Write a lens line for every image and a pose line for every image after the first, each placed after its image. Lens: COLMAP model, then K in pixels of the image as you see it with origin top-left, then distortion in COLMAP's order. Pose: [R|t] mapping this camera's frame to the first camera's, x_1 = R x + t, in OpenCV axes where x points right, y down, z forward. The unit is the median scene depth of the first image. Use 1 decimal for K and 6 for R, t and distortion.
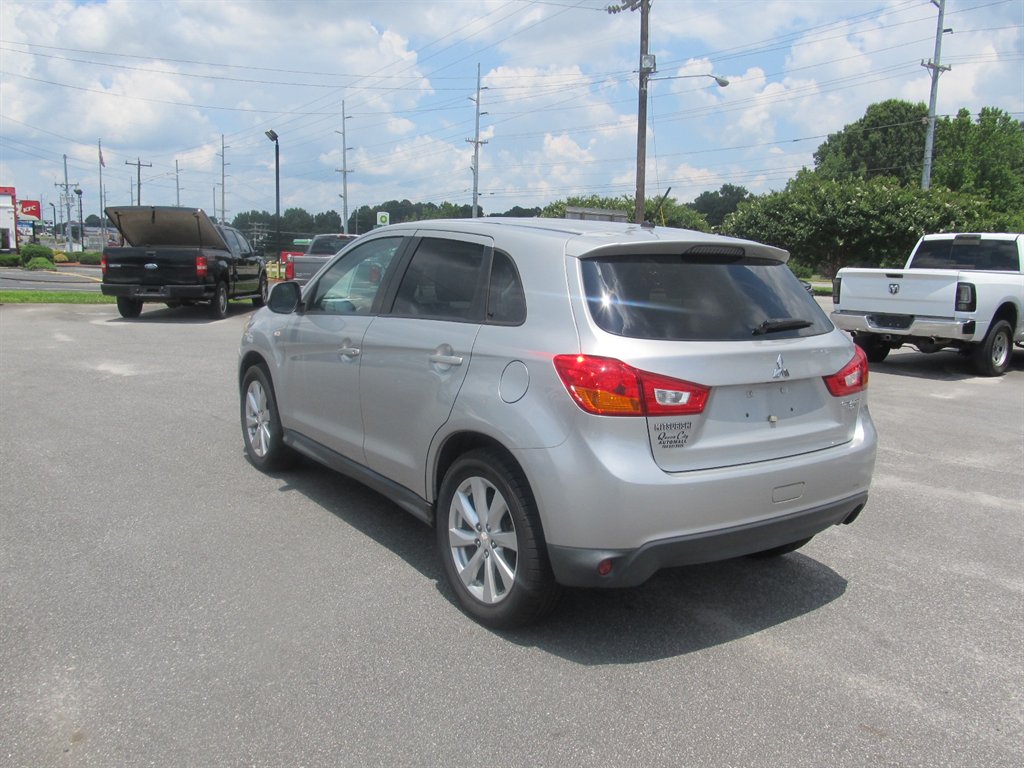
lens RADIAL K [[841.5, 0, 504.1], [0, 841.5, 387.0], [0, 0, 1]] dist [-0.032216, 0.010314]
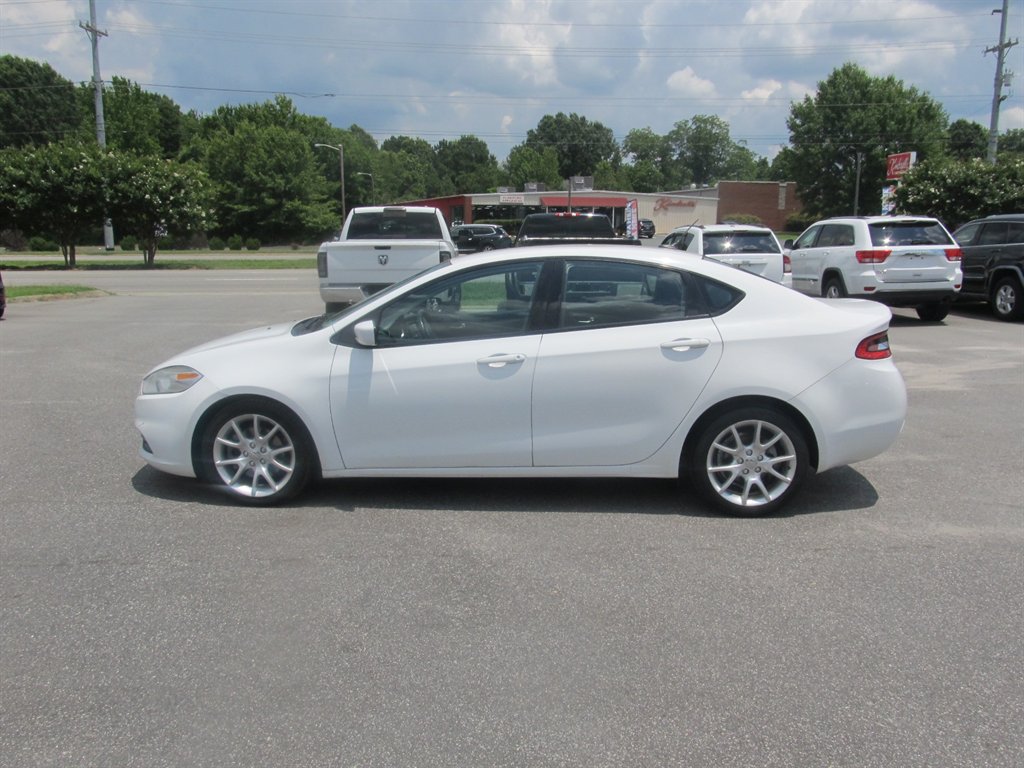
lens RADIAL K [[841.5, 0, 510.4], [0, 841.5, 385.9], [0, 0, 1]] dist [-0.032216, 0.010314]
pose [[0.556274, -0.172851, 0.812824, -0.226956], [0.141454, 0.983549, 0.112349, -0.036015], [-0.818871, 0.052480, 0.571573, 0.165235]]
